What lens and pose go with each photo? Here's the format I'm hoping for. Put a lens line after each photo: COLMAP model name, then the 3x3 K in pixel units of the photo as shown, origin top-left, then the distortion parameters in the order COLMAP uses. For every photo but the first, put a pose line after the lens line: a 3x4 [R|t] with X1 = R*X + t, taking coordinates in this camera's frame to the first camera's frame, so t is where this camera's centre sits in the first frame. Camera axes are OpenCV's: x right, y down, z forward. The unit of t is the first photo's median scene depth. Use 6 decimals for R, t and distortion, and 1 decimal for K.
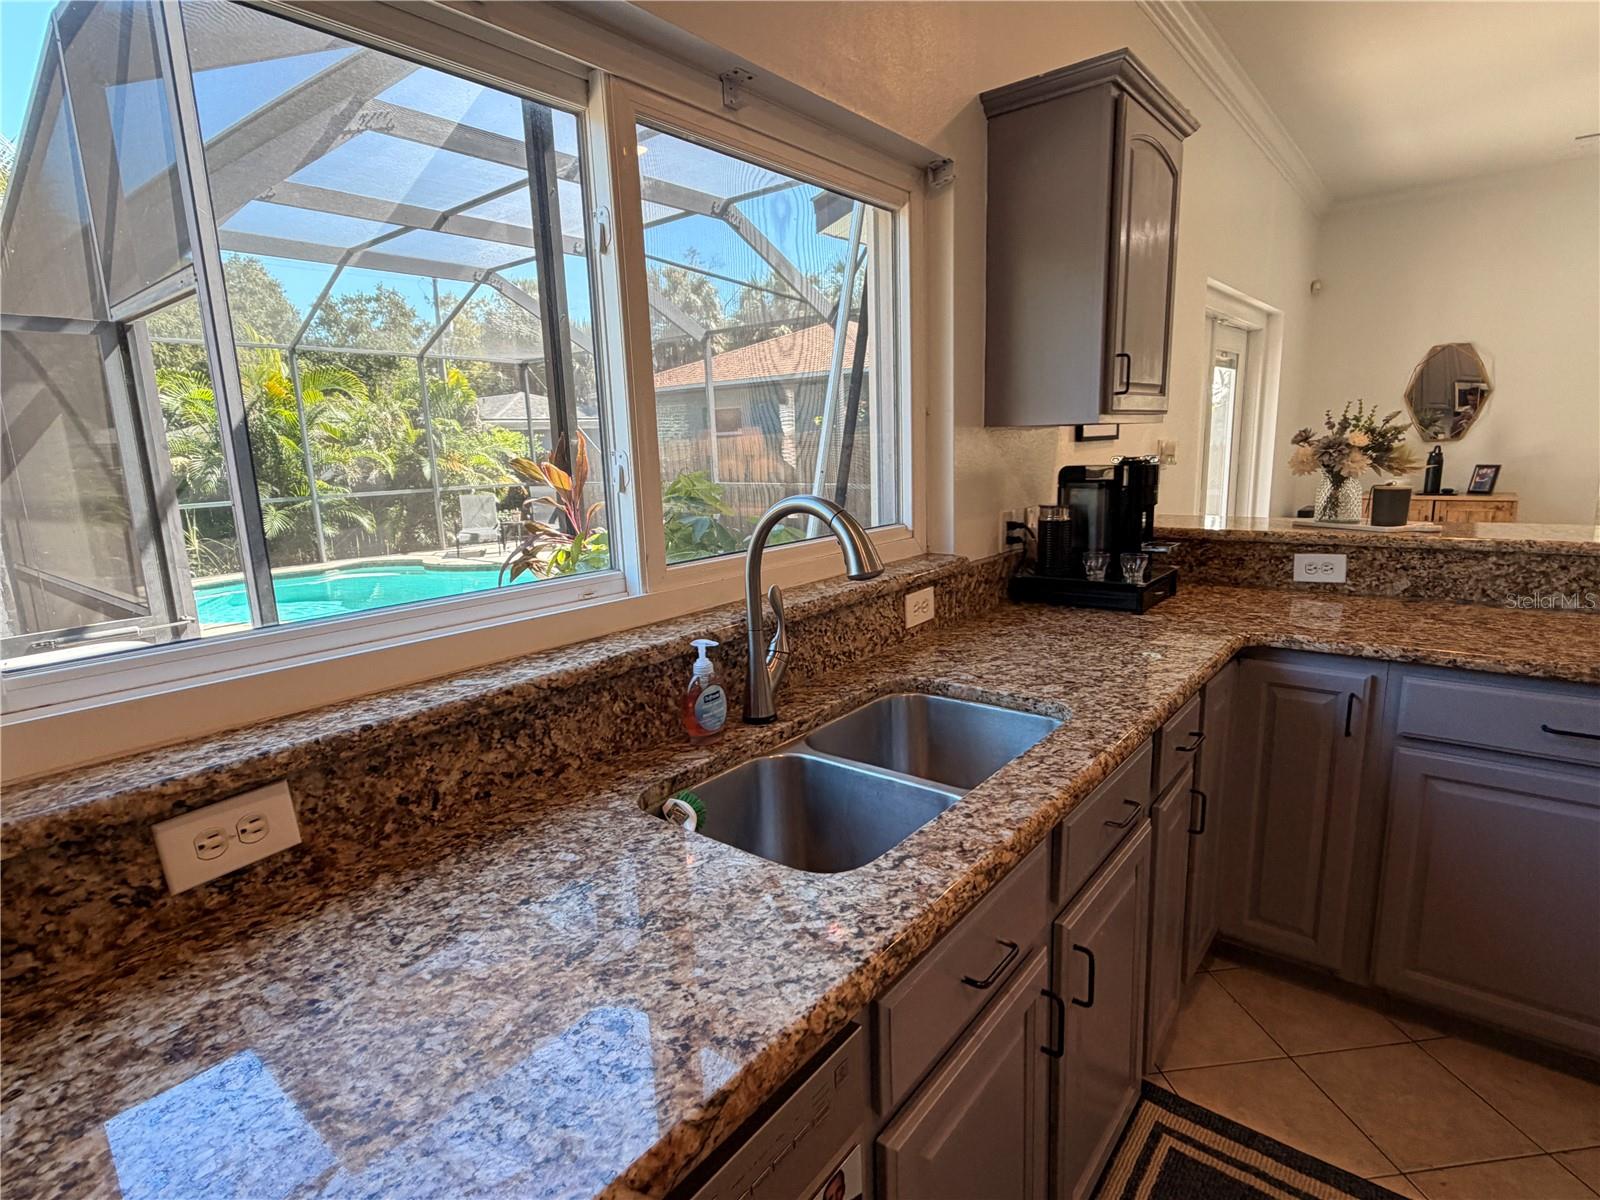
lens RADIAL K [[820.4, 0, 800.0], [0, 820.4, 600.0], [0, 0, 1]] dist [0.003181, 0.000034]
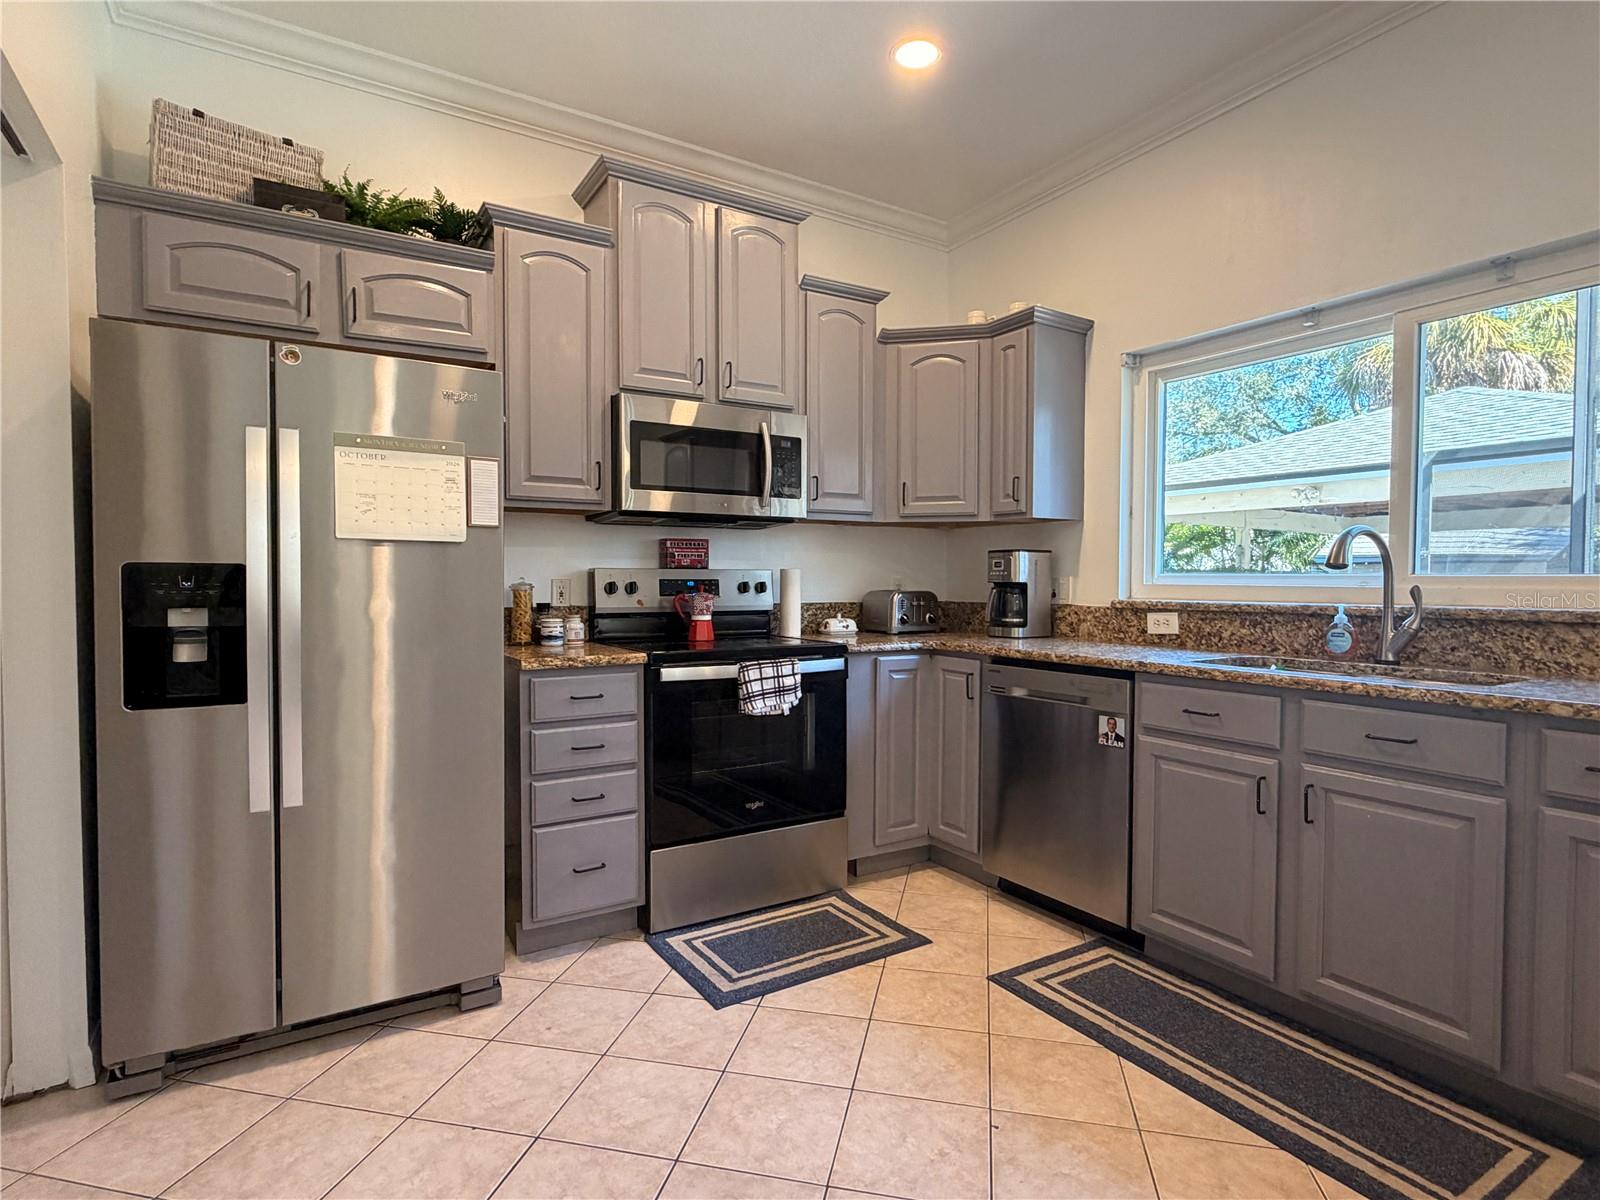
lens RADIAL K [[820.4, 0, 800.0], [0, 820.4, 600.0], [0, 0, 1]] dist [0.003181, 0.000034]
pose [[-0.329916, 0.058101, -0.942221, 2.082969], [-0.170604, 0.978000, 0.120044, 0.026005], [0.928466, 0.200351, -0.312746, 0.442624]]
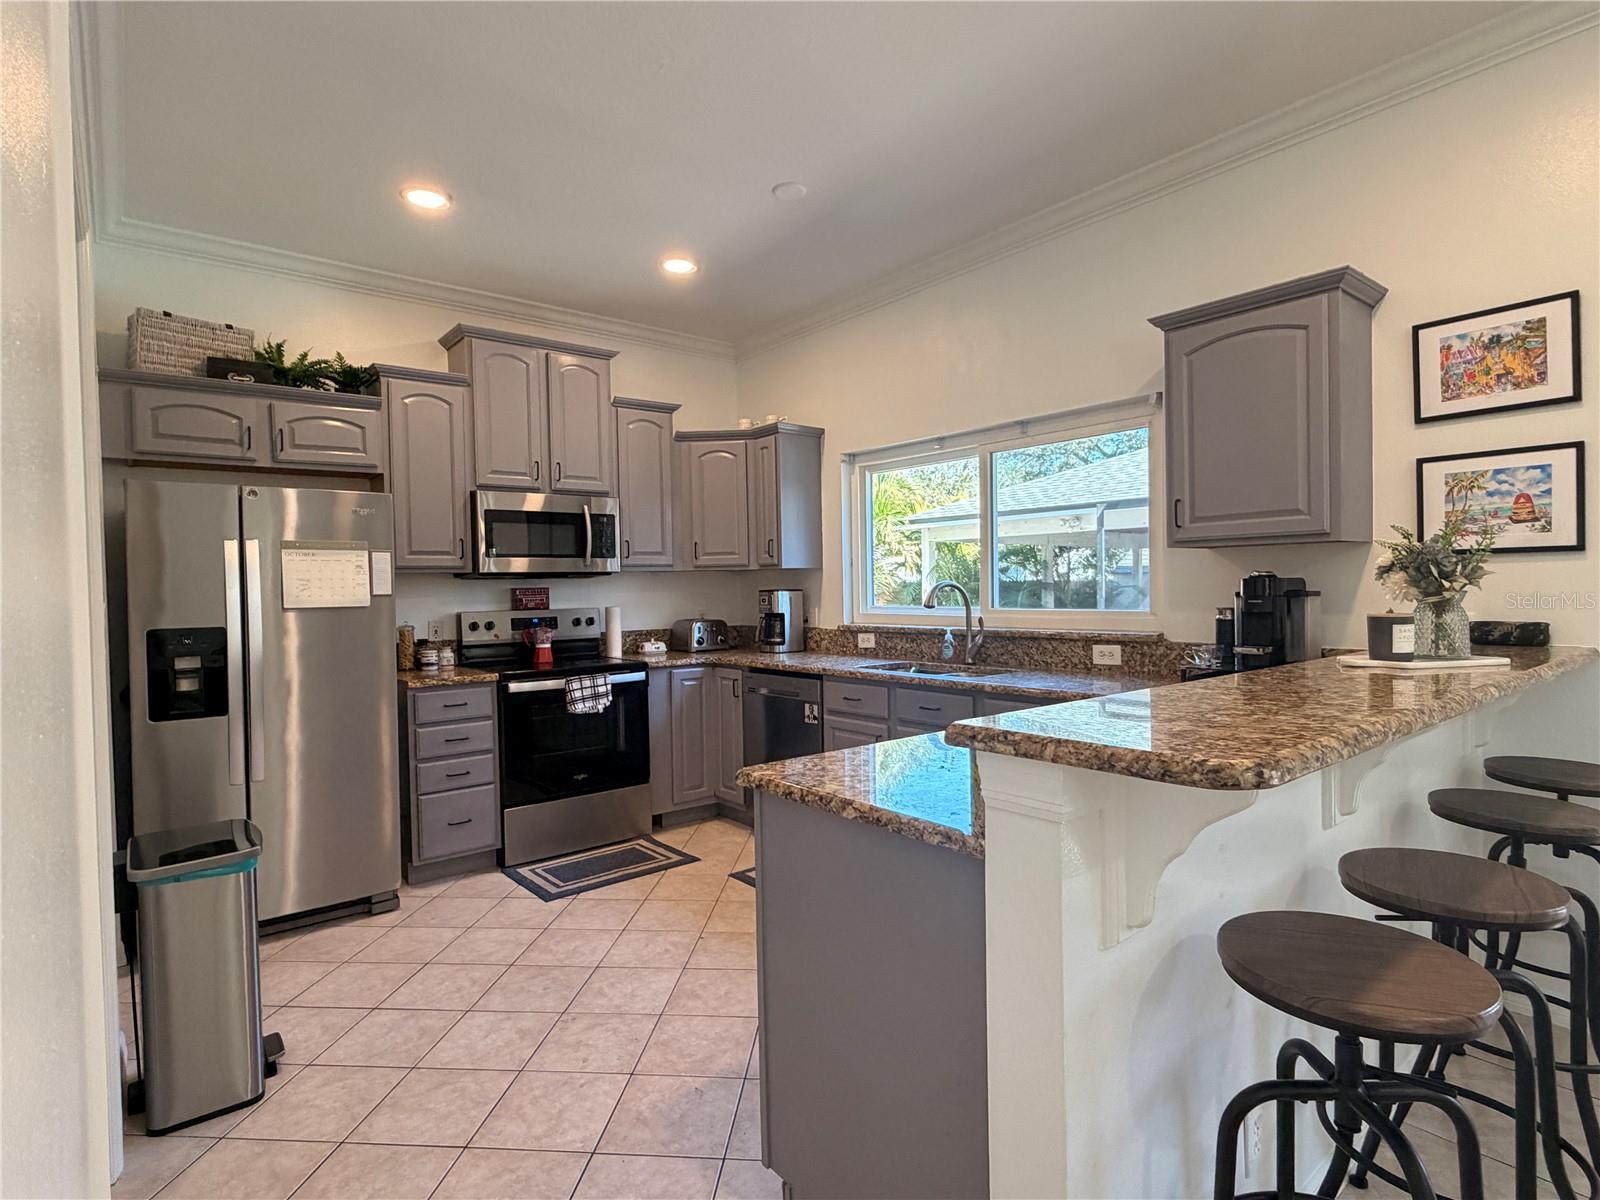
lens RADIAL K [[820.4, 0, 800.0], [0, 820.4, 600.0], [0, 0, 1]] dist [0.003181, 0.000034]
pose [[-0.200231, 0.054586, -0.978227, 2.953193], [-0.161177, 0.983008, 0.087844, -0.229488], [0.966400, 0.175257, -0.188030, 1.034700]]
